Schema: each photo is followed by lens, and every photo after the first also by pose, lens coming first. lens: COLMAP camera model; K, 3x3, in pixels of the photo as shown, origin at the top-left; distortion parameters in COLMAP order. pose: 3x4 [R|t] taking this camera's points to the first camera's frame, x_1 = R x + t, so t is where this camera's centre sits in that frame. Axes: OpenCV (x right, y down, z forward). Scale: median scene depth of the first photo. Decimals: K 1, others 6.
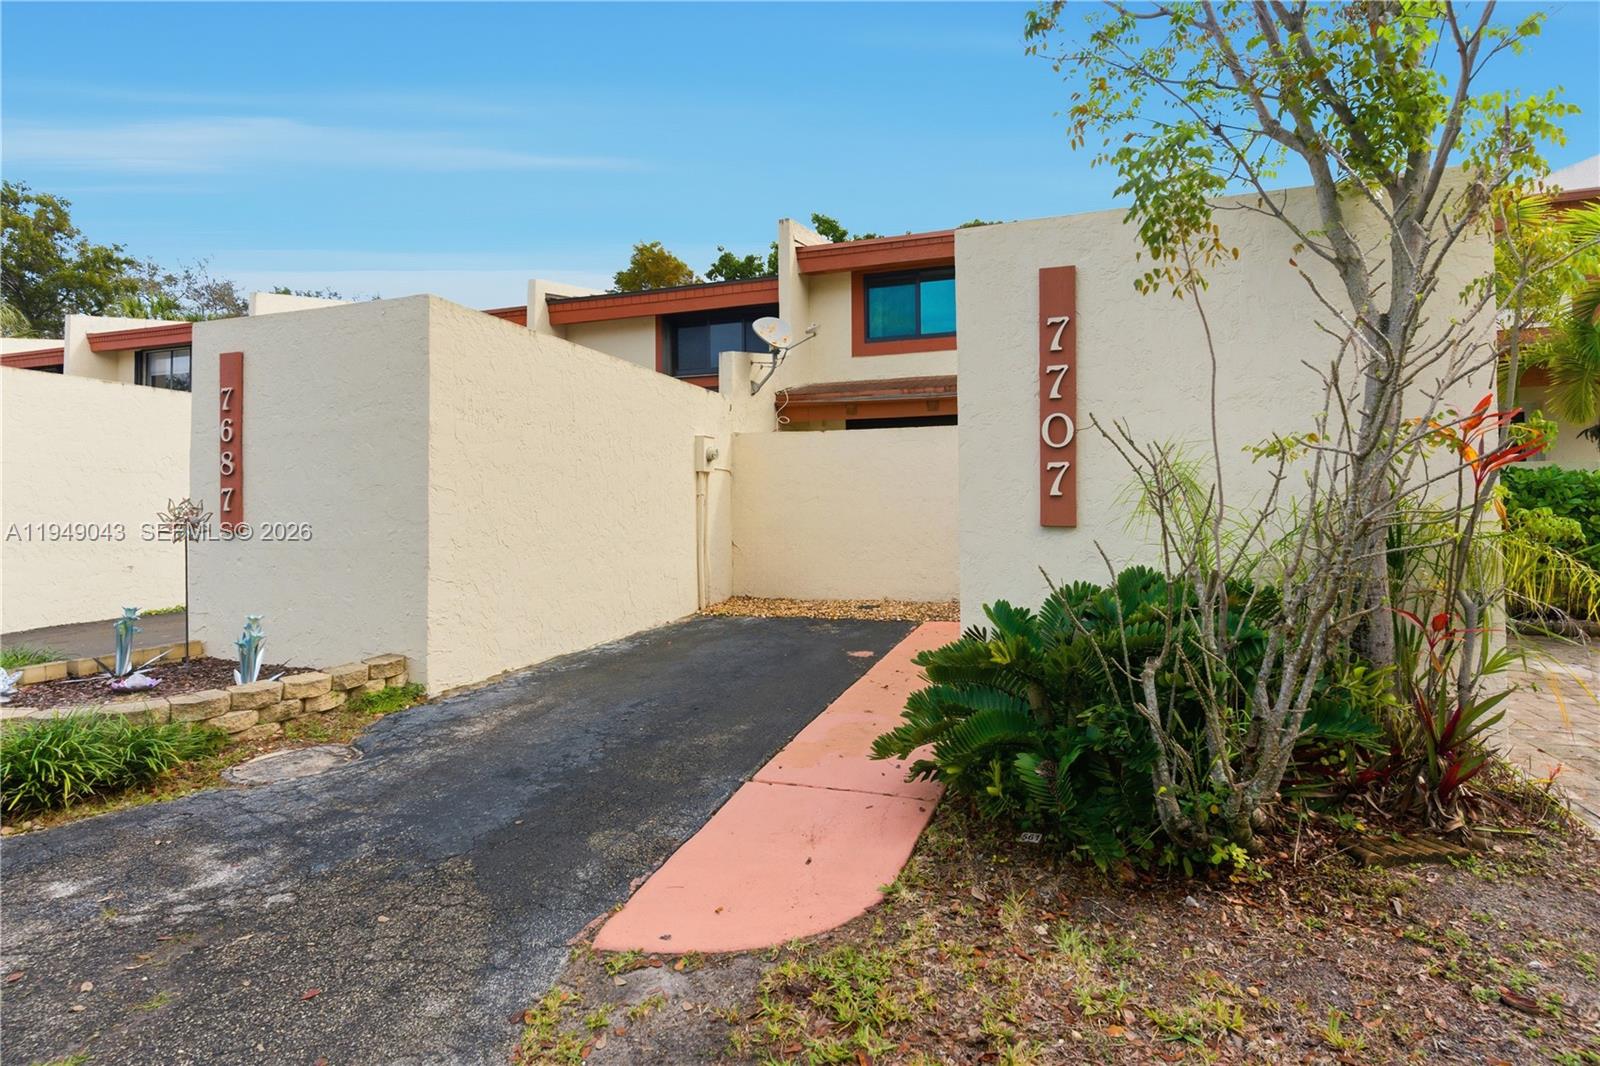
lens RADIAL K [[787.9, 0, 761.9], [0, 787.9, 511.5], [0, 0, 1]] dist [-0.000210, -0.001183]
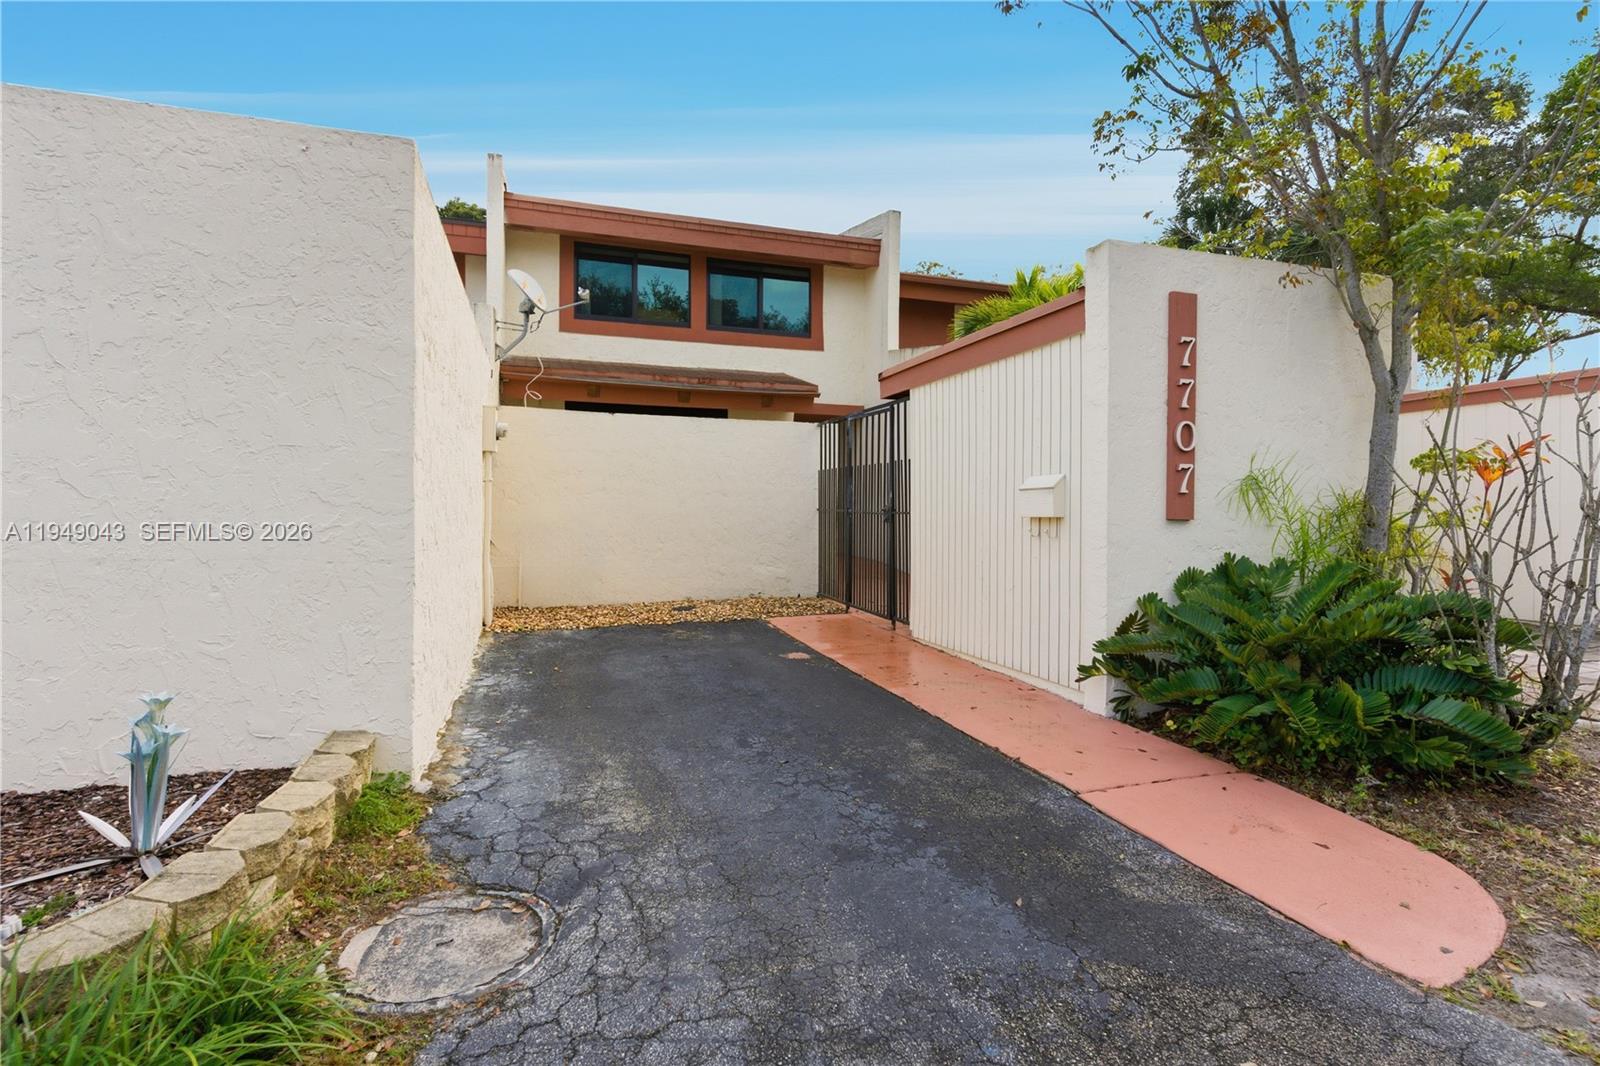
lens RADIAL K [[787.9, 0, 800.5], [0, 787.9, 531.5], [0, 0, 1]] dist [-0.000210, -0.001183]
pose [[0.785213, -0.004387, 0.619210, -0.788885], [-0.012758, 0.999648, 0.023261, 0.016117], [-0.619094, -0.026164, 0.784881, 0.451847]]
